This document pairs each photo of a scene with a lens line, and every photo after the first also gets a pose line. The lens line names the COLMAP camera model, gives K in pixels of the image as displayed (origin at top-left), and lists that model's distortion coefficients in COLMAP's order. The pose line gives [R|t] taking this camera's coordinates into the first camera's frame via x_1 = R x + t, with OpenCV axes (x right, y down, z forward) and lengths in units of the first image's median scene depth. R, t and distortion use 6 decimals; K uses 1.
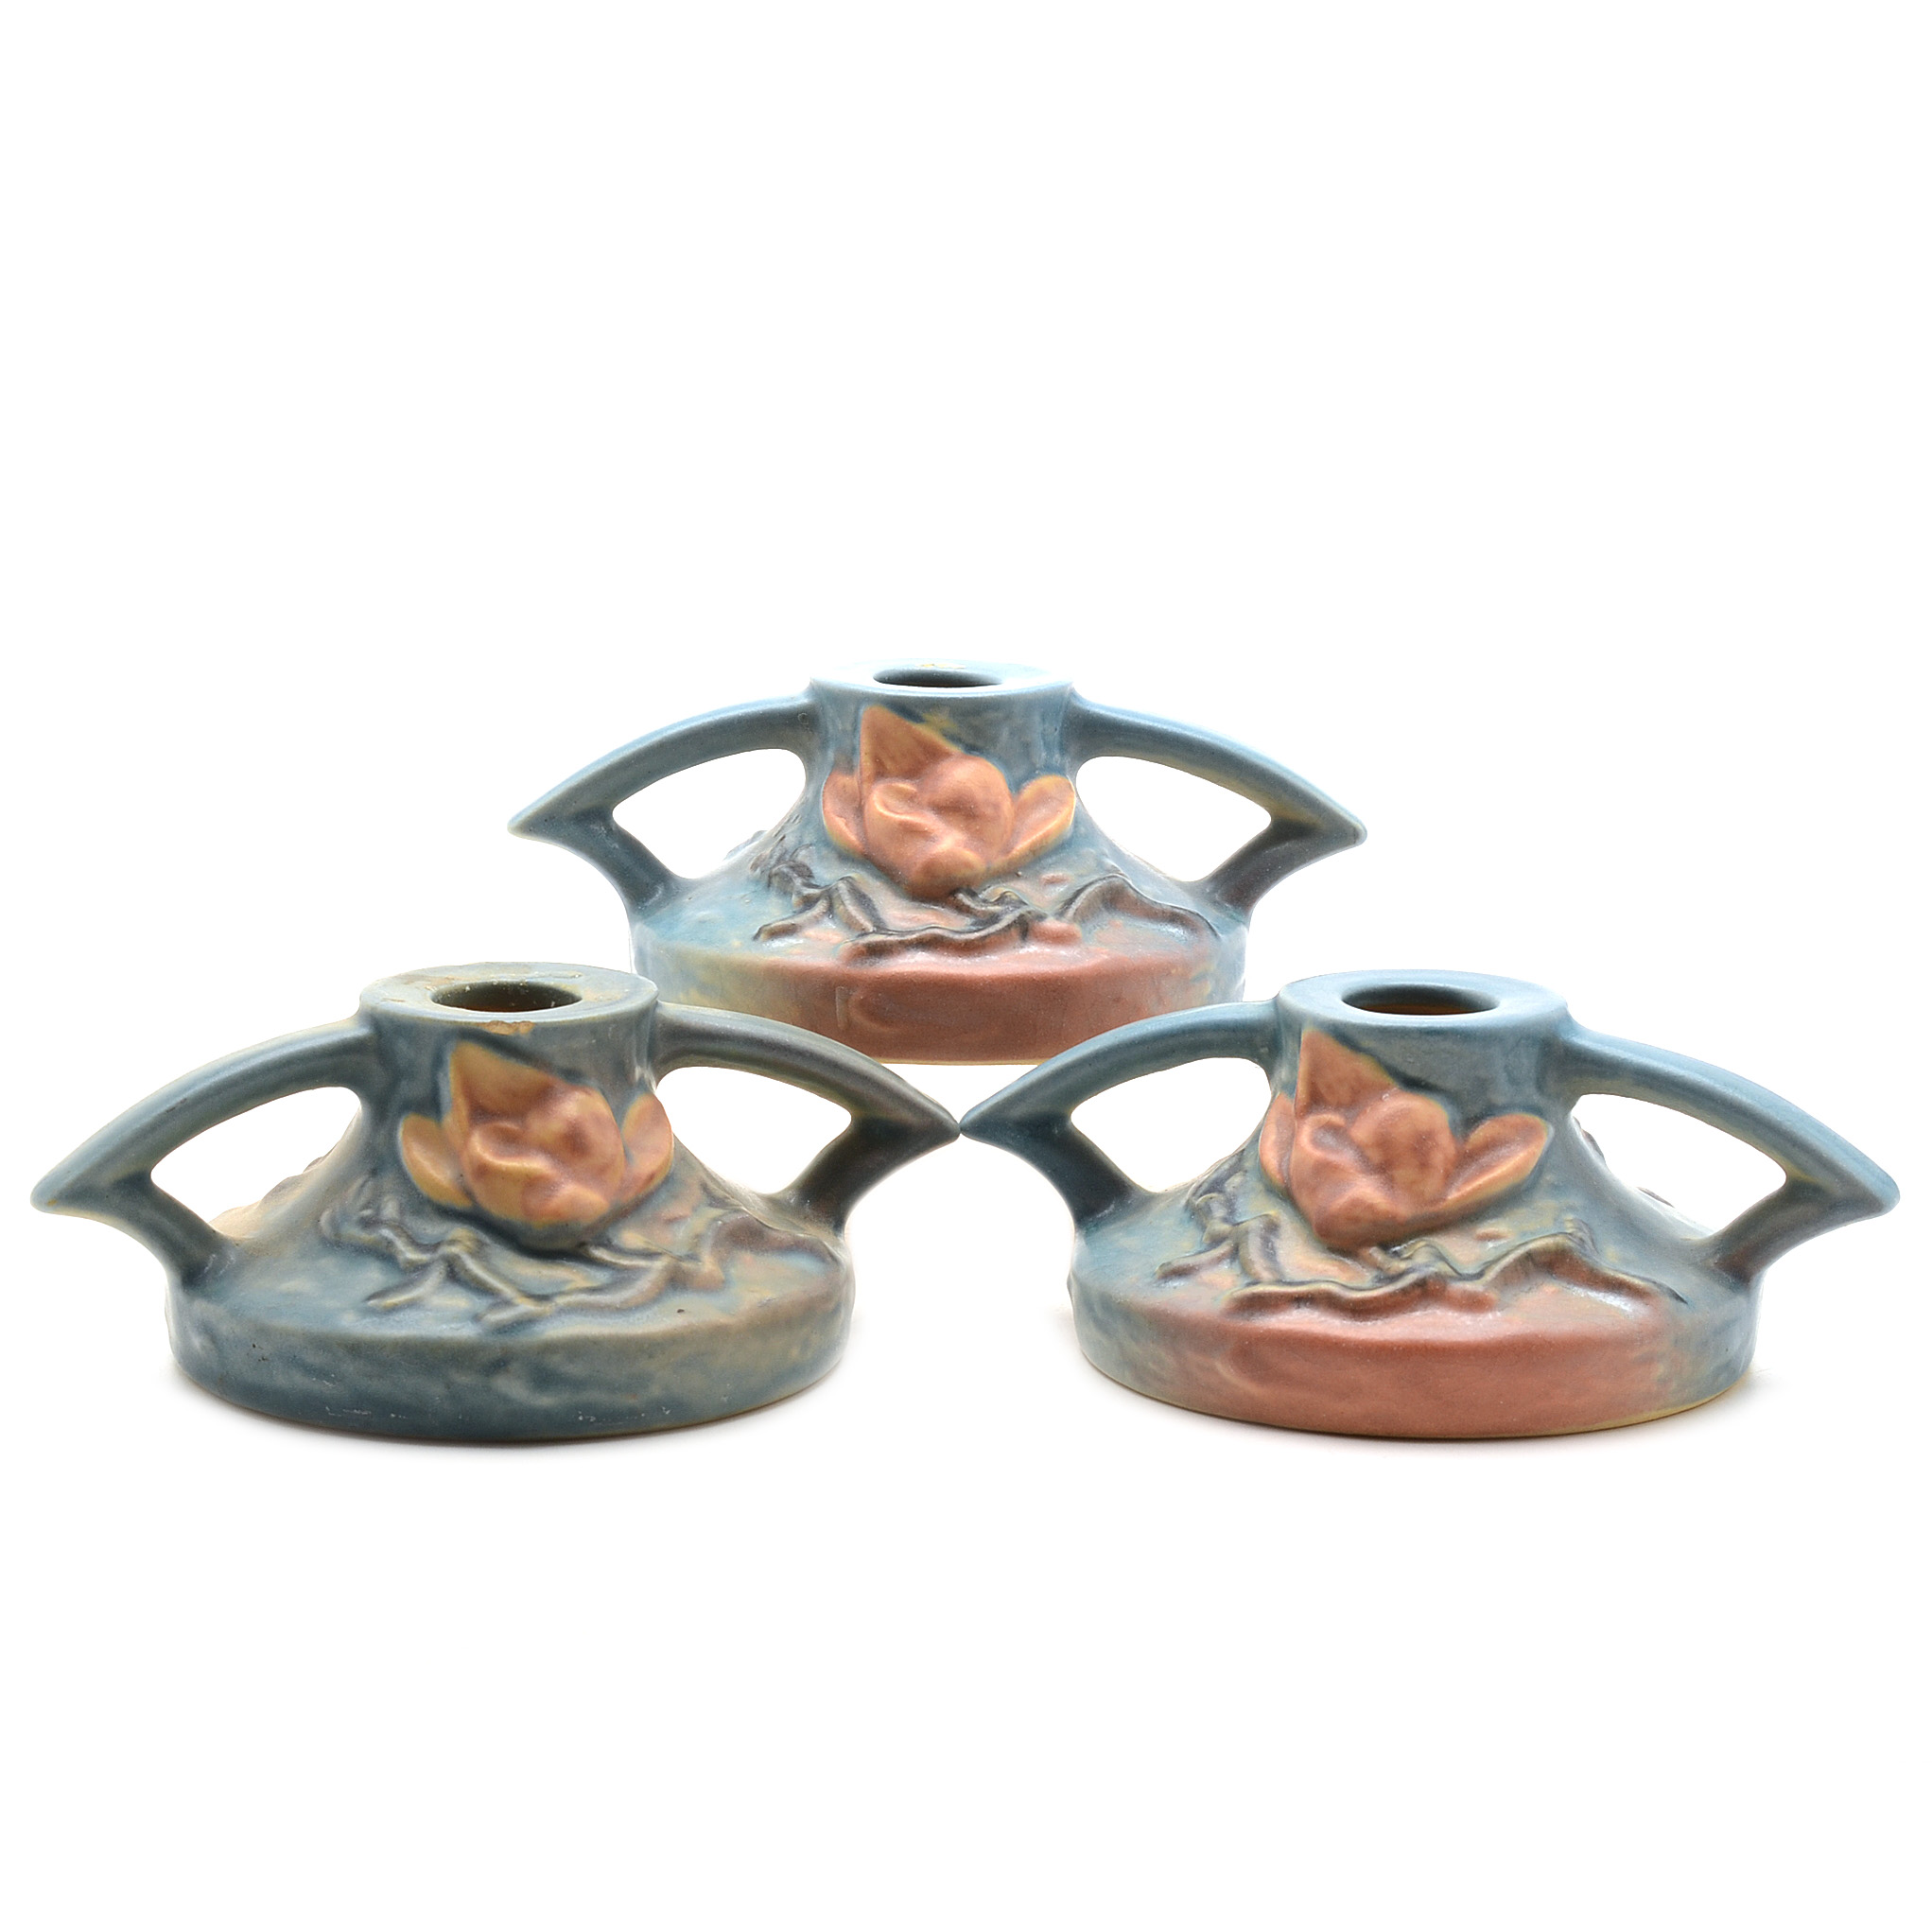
lens RADIAL K [[5165.4, 0, 965.7], [0, 5165.4, 965.2], [0, 0, 1]] dist [-0.101175, 0.000000]
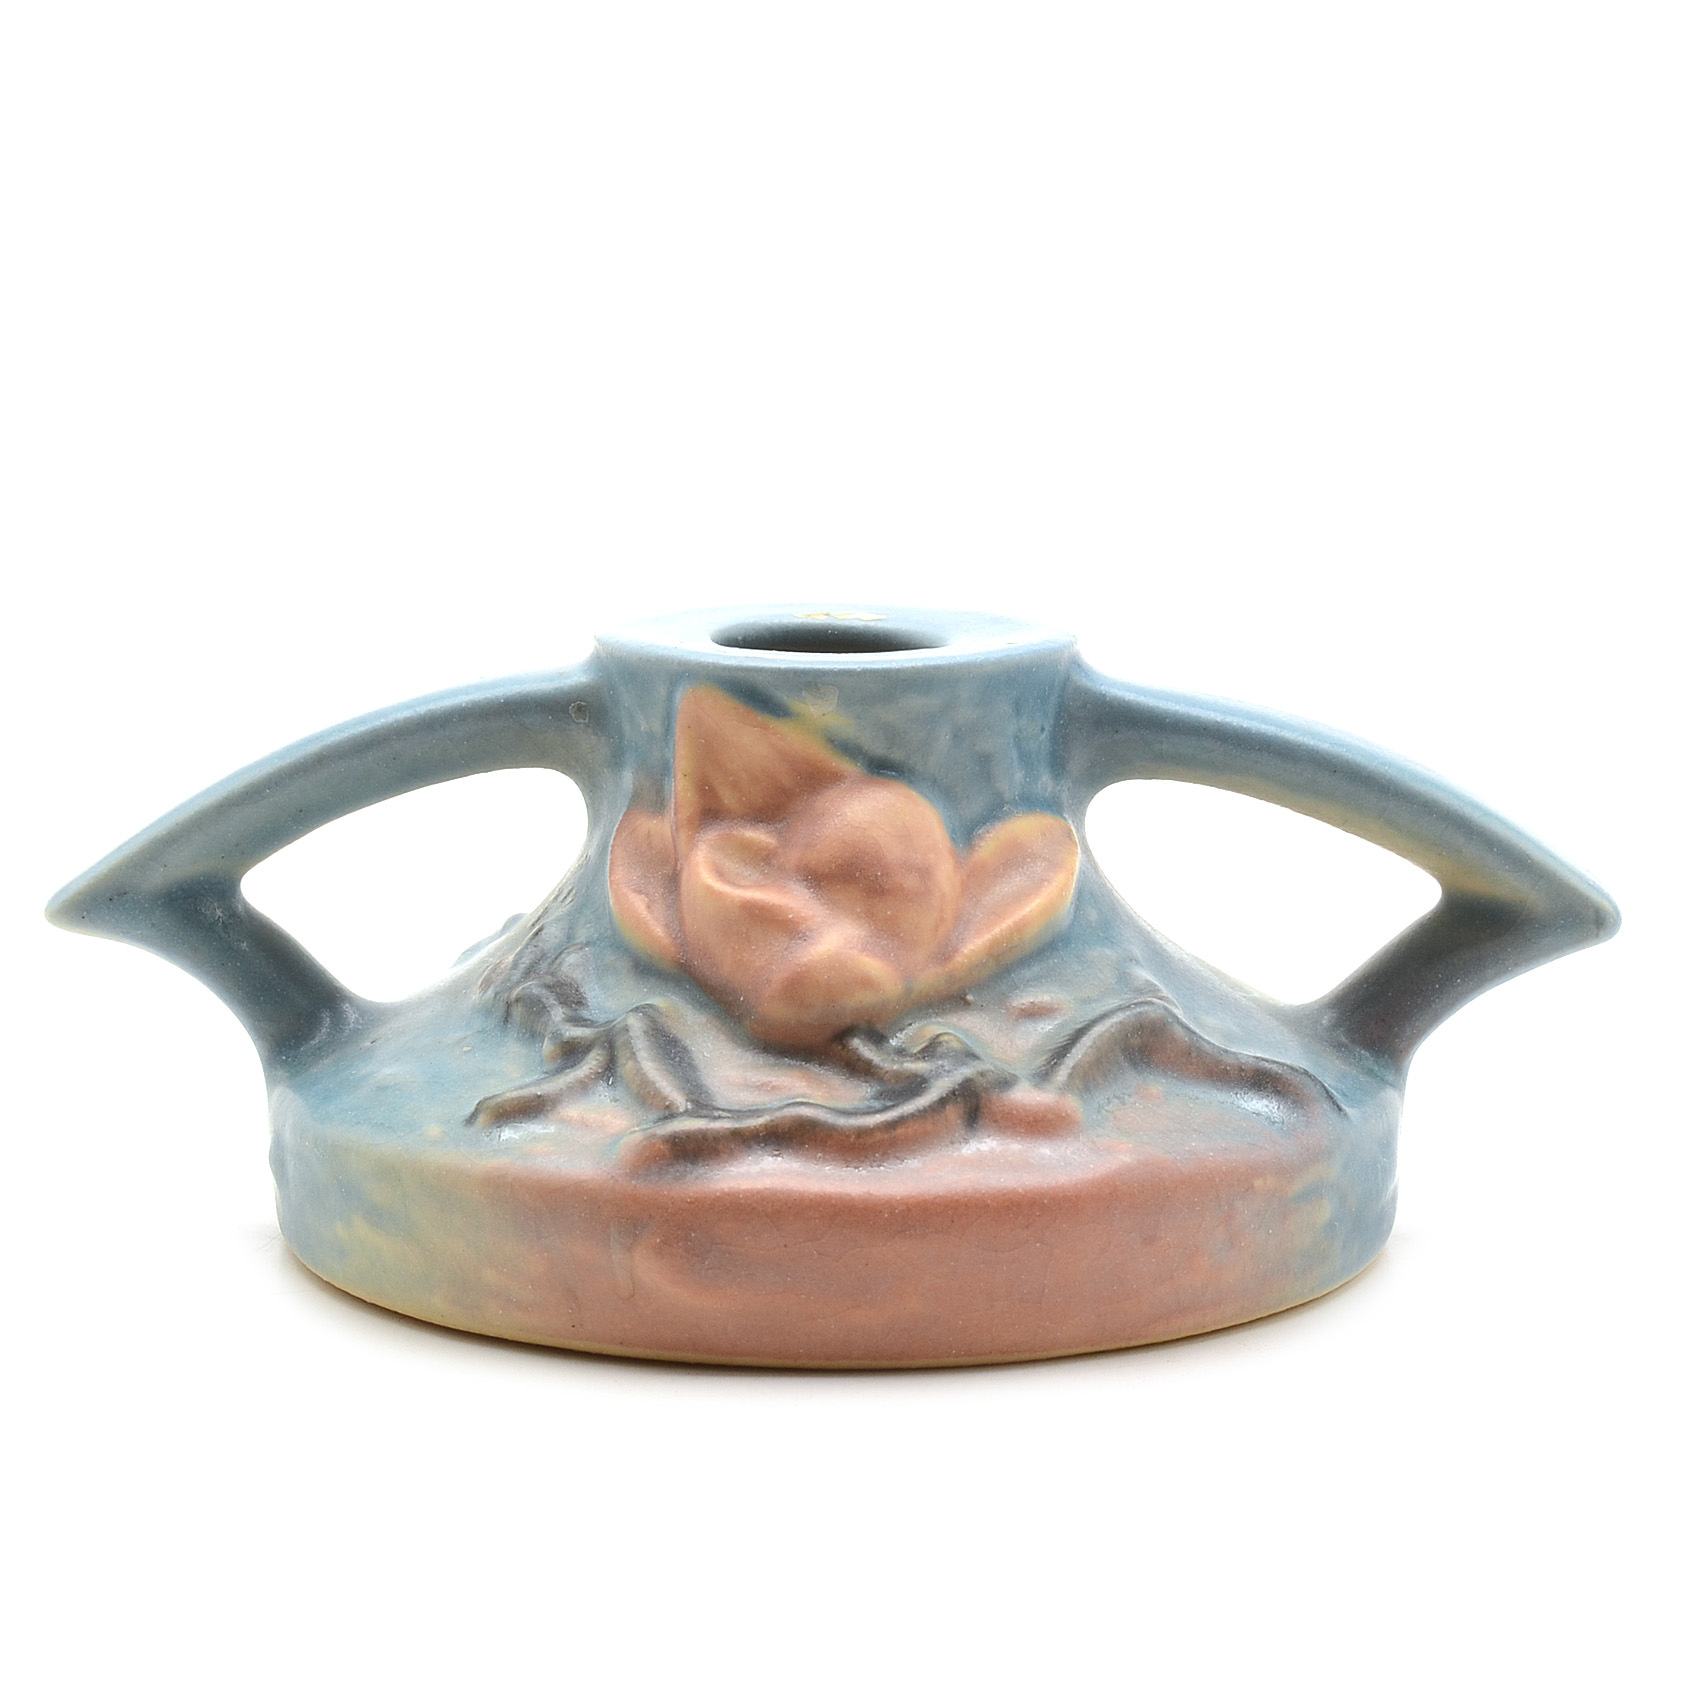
lens RADIAL K [[4507.7, 0, 848.0], [0, 4507.7, 844.5], [0, 0, 1]] dist [-0.101175, 0.000000]
pose [[0.996579, -0.002699, -0.082601, 0.036334], [0.001030, 0.999795, -0.020239, -0.024128], [0.082639, 0.020085, 0.996377, 0.530584]]
